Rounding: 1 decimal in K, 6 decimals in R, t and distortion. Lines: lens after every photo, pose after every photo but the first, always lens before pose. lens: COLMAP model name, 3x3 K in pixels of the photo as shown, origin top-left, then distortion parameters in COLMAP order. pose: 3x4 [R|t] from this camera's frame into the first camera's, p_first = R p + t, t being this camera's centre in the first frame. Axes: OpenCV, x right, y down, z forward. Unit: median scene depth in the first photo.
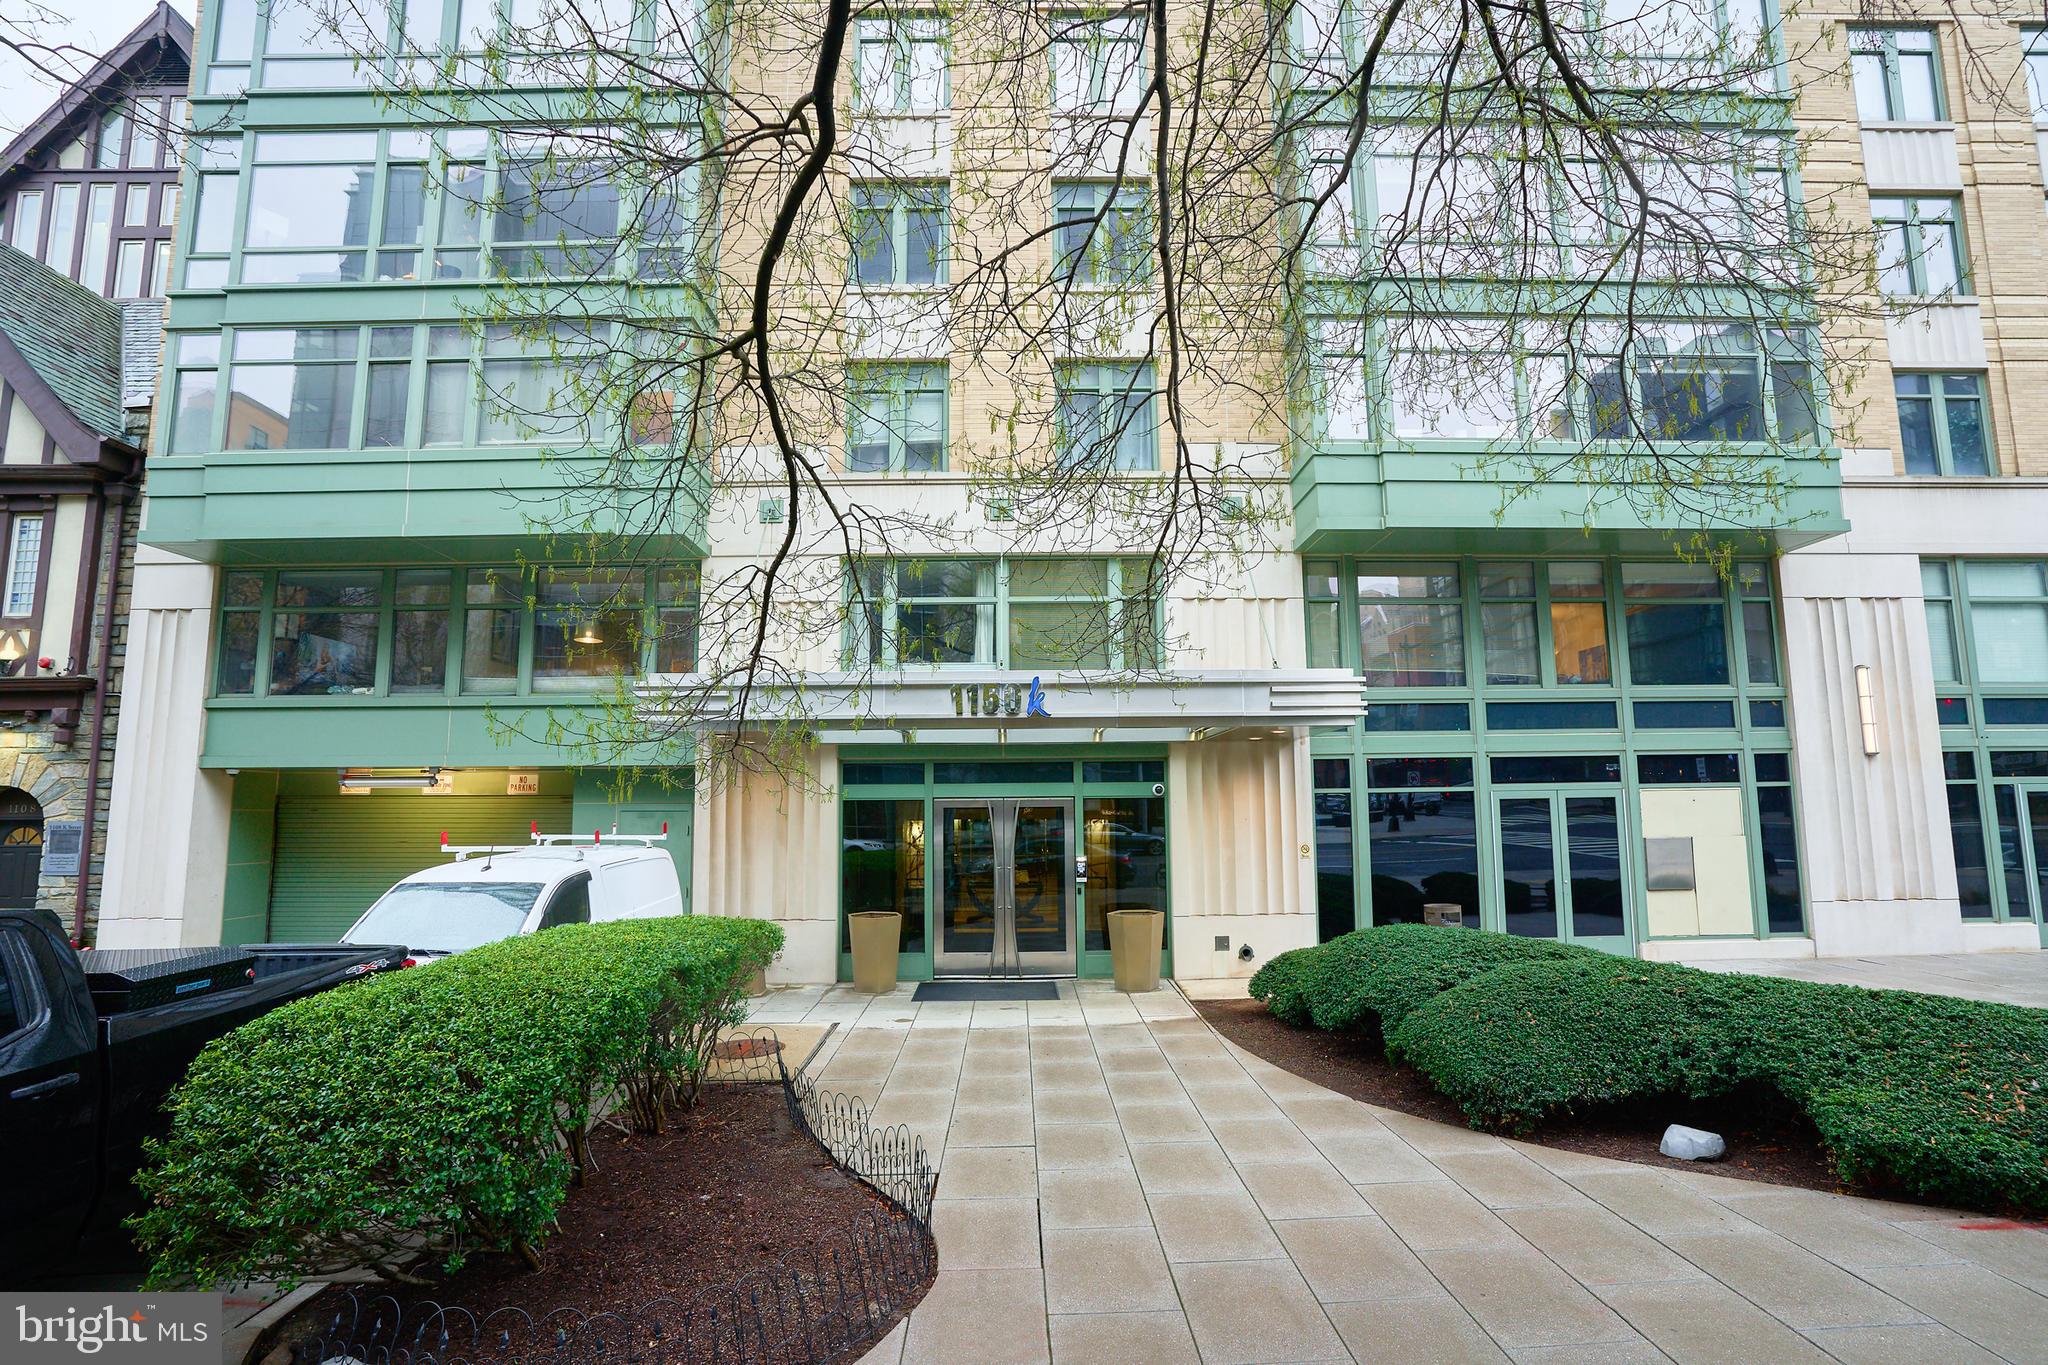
lens RADIAL K [[1004.5, 0, 1021.1], [0, 1004.5, 697.2], [0, 0, 1]] dist [0.001639, 0.000040]
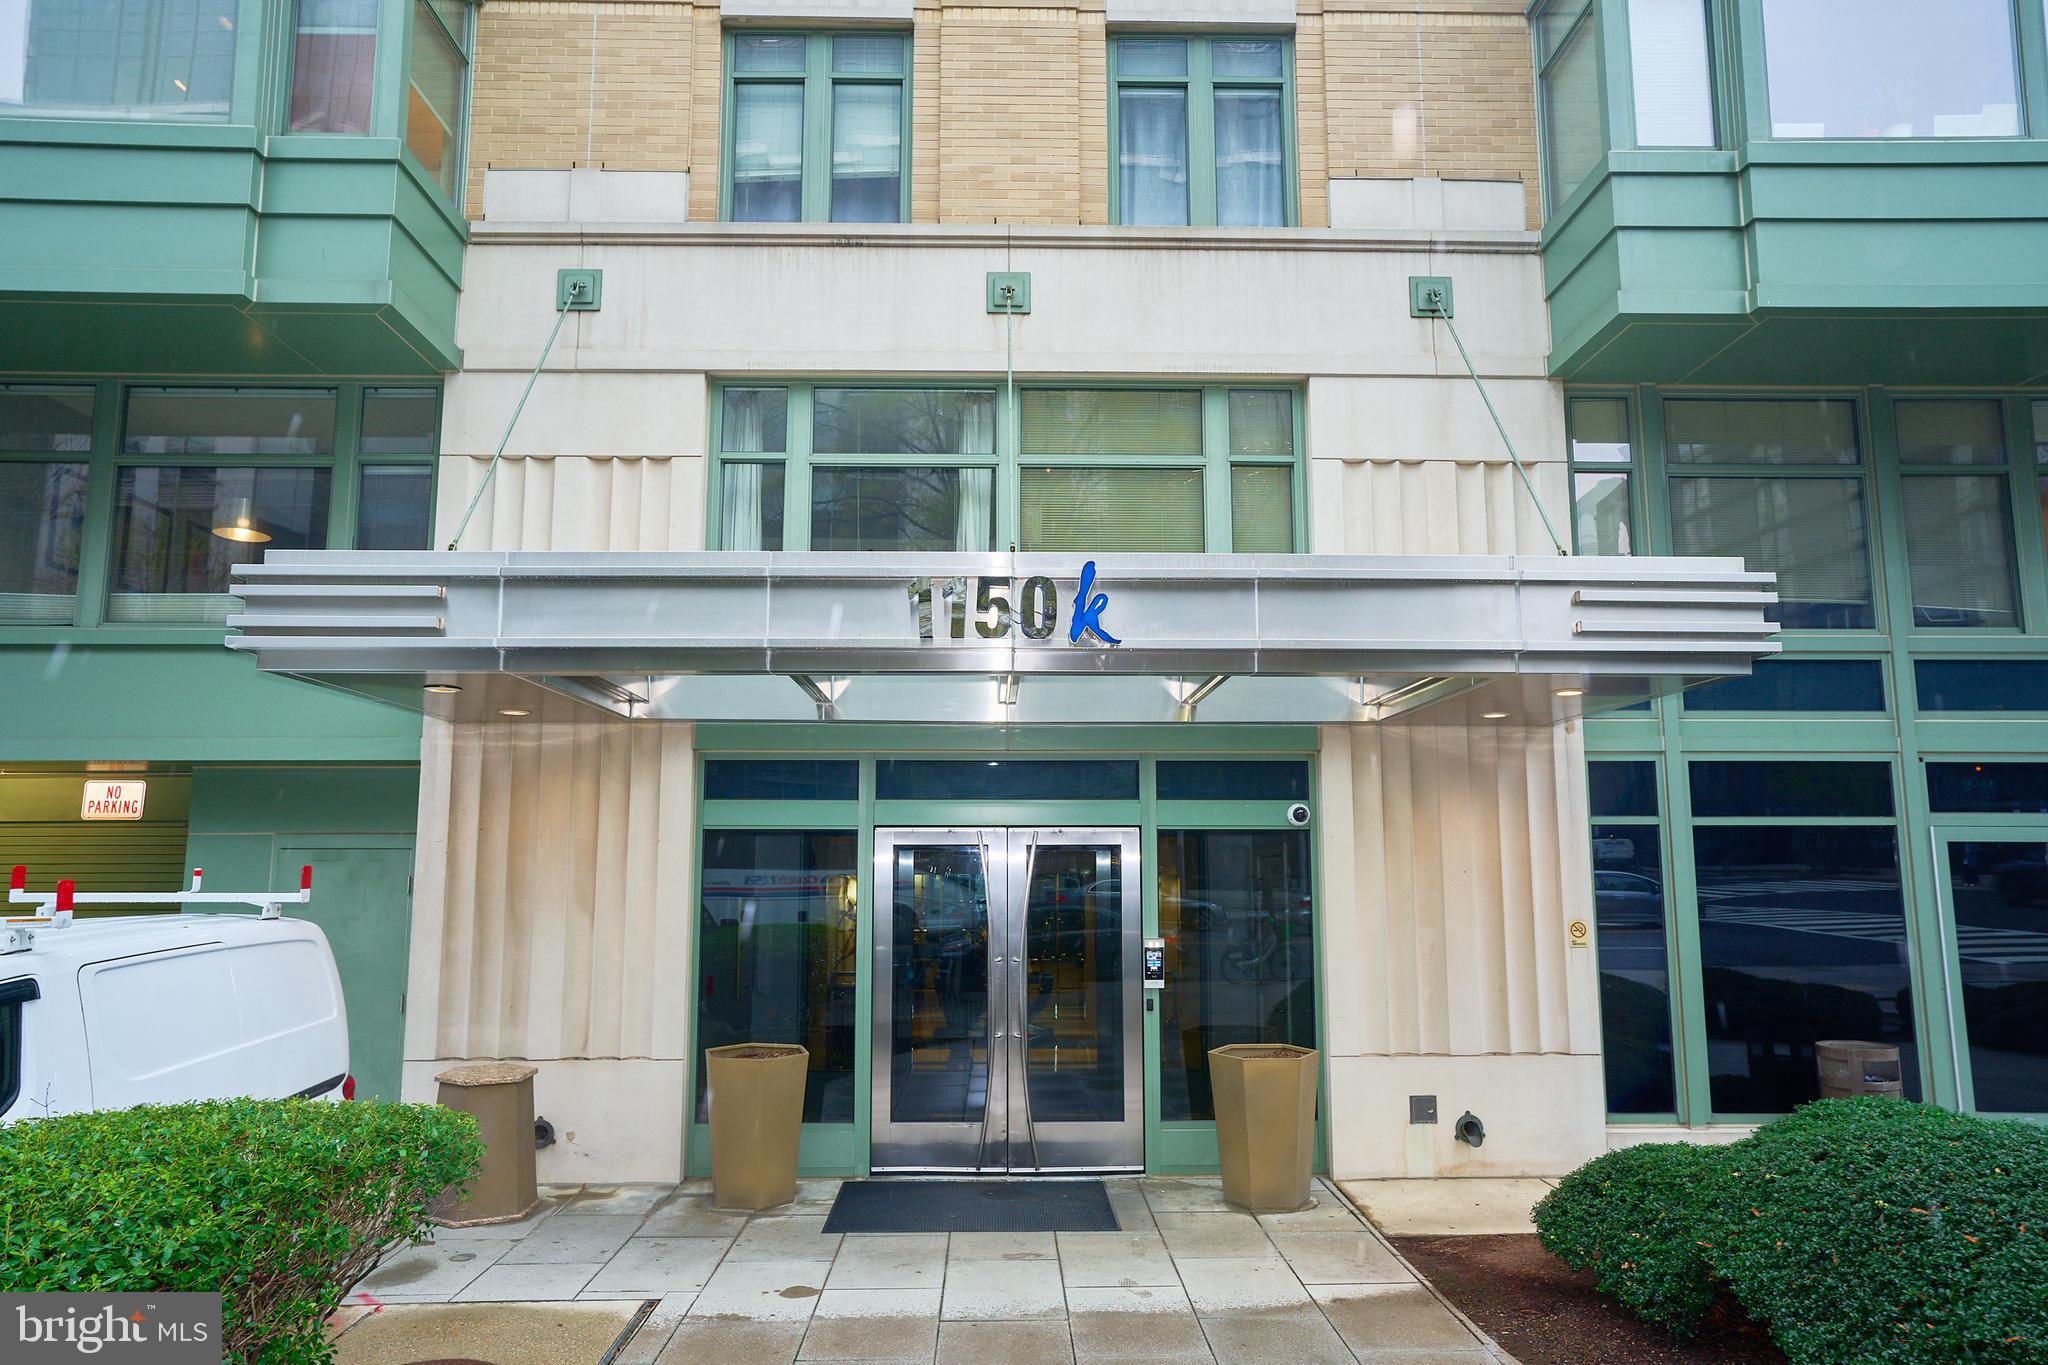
lens RADIAL K [[1380.0, 0, 1024.9], [0, 1380.0, 684.2], [0, 0, 1]] dist [0.062688, 0.000989]
pose [[0.999898, 0.010220, 0.010005, -0.016525], [-0.010026, 0.999764, -0.019288, 0.039057], [-0.010200, 0.019185, 0.999764, 0.267192]]
